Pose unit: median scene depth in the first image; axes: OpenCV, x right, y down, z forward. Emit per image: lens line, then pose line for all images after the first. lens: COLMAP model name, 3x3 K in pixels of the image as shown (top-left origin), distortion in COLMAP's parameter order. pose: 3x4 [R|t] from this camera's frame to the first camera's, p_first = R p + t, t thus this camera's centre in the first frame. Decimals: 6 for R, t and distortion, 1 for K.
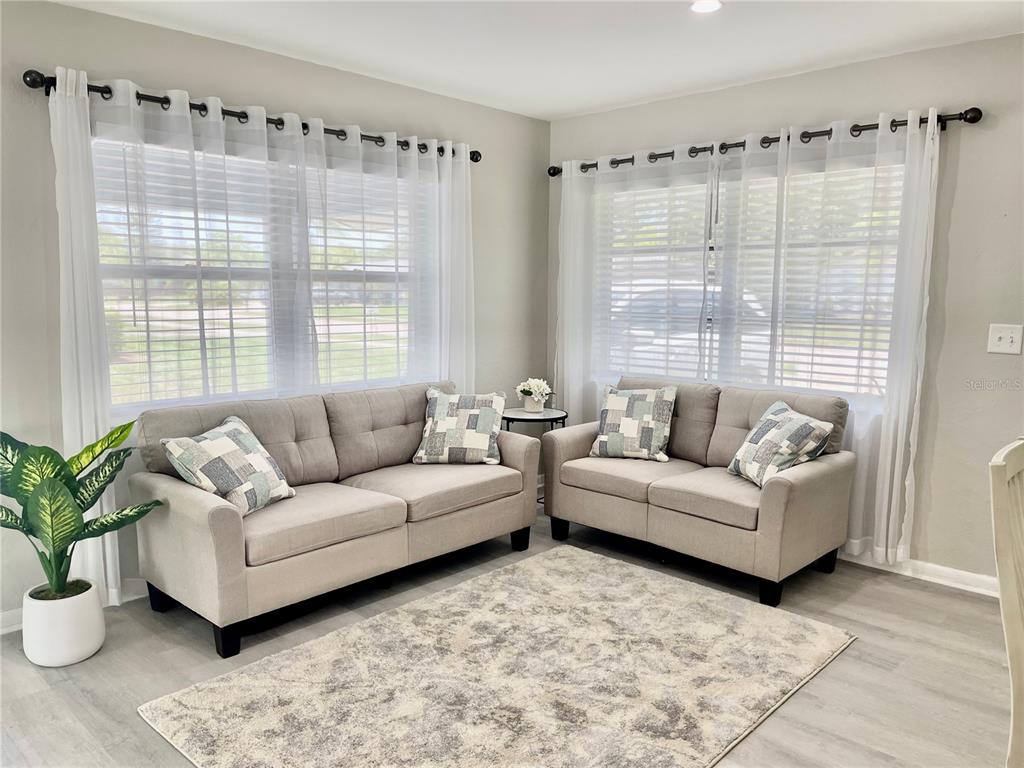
lens RADIAL K [[773.5, 0, 511.0], [0, 773.5, 383.2], [0, 0, 1]] dist [0.068638, -0.079686]
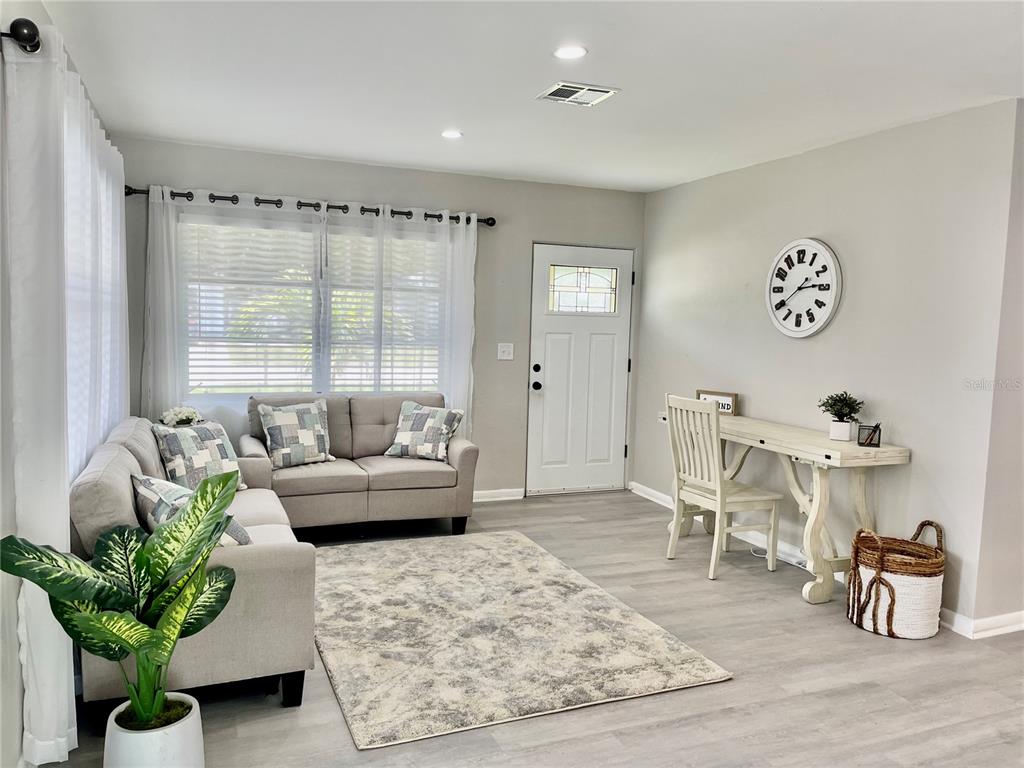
lens RADIAL K [[773.5, 0, 509.8], [0, 773.5, 381.8], [0, 0, 1]] dist [0.068638, -0.079686]
pose [[0.406703, -0.070290, 0.910852, -1.000385], [0.086139, 0.995544, 0.038364, -0.057296], [-0.909490, 0.062857, 0.410945, 0.302600]]
